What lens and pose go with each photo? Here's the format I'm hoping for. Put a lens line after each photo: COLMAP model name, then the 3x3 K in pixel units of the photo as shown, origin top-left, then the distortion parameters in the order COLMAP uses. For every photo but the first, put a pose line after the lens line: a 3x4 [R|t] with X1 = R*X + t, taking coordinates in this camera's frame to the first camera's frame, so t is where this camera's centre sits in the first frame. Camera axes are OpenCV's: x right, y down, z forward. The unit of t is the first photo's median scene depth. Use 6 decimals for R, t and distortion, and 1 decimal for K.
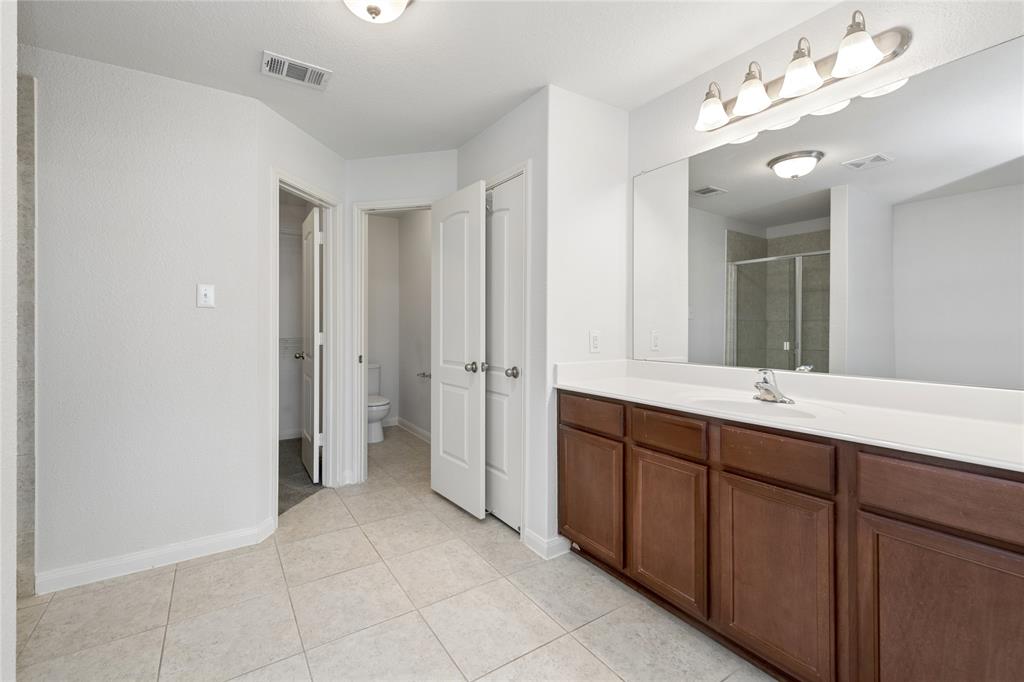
lens RADIAL K [[427.3, 0, 500.3], [0, 427.3, 330.1], [0, 0, 1]] dist [0.001097, -0.000178]
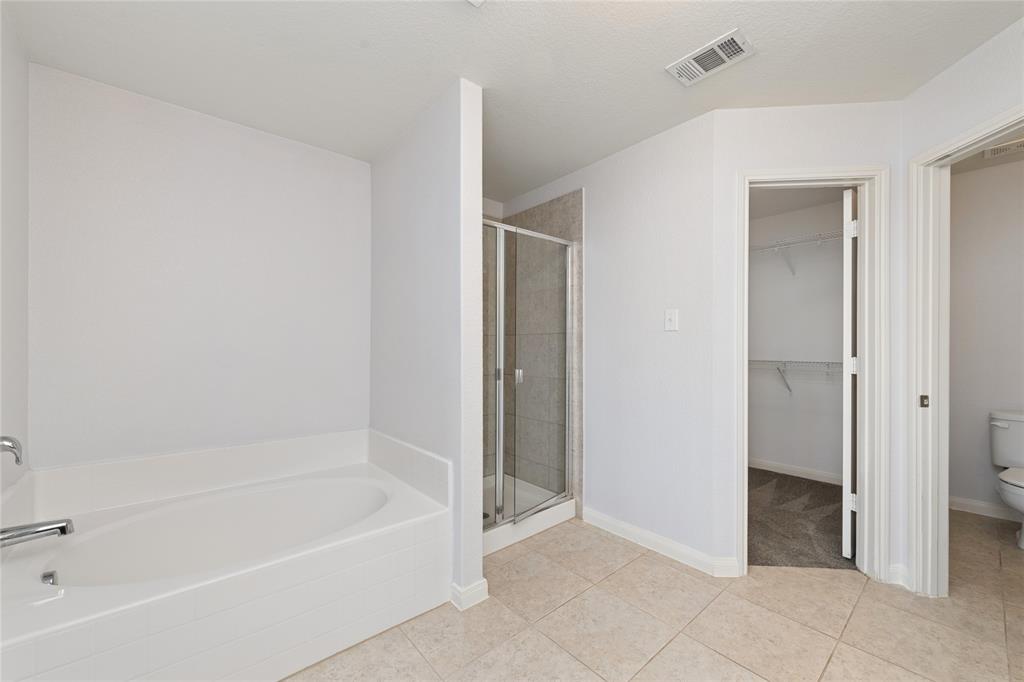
lens RADIAL K [[405.4, 0, 504.8], [0, 405.4, 346.7], [0, 0, 1]] dist [0.002250, 0.000114]
pose [[0.122084, 0.005980, -0.992502, 0.232854], [-0.012277, 0.999914, 0.004514, -0.009217], [0.992444, 0.011634, 0.122147, 0.362793]]
